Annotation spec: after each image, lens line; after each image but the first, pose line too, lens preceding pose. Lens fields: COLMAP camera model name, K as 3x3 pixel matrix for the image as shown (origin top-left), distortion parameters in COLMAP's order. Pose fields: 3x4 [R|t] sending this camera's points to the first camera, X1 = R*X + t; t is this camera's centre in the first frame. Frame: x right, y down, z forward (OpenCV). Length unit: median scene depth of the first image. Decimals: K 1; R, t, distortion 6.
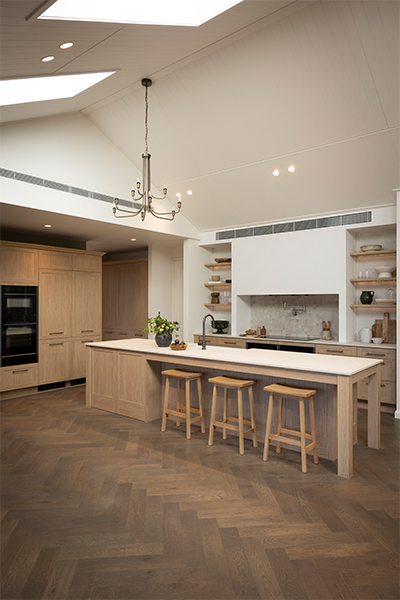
lens RADIAL K [[398.9, 0, 198.6], [0, 398.9, 299.6], [0, 0, 1]] dist [0.000236, -0.005516]
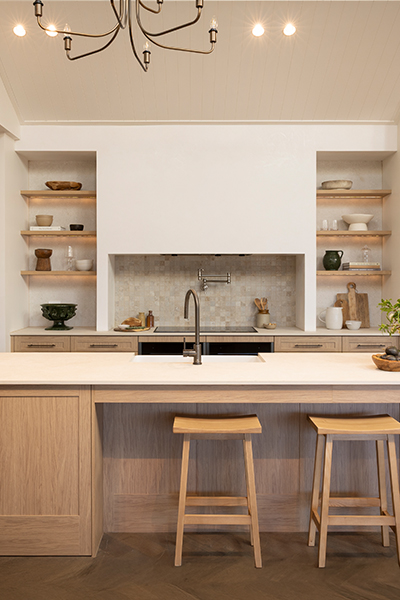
lens RADIAL K [[577.8, 0, 188.3], [0, 577.8, 280.3], [0, 0, 1]] dist [-0.006164, 0.000000]
pose [[0.776591, -0.007672, 0.629959, -0.328378], [-0.002758, 0.999875, 0.015578, 0.012453], [-0.629999, -0.013835, 0.776472, 0.375773]]
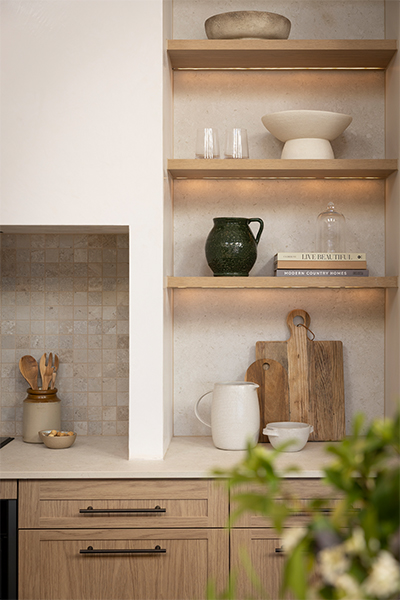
lens RADIAL K [[950.2, 0, 234.6], [0, 950.2, 275.1], [0, 0, 1]] dist [0.032477, 0.000000]
pose [[0.768176, 0.001345, 0.640238, 0.070643], [-0.001204, 0.999999, -0.000657, 0.010396], [-0.640238, -0.000266, 0.768177, 0.534012]]
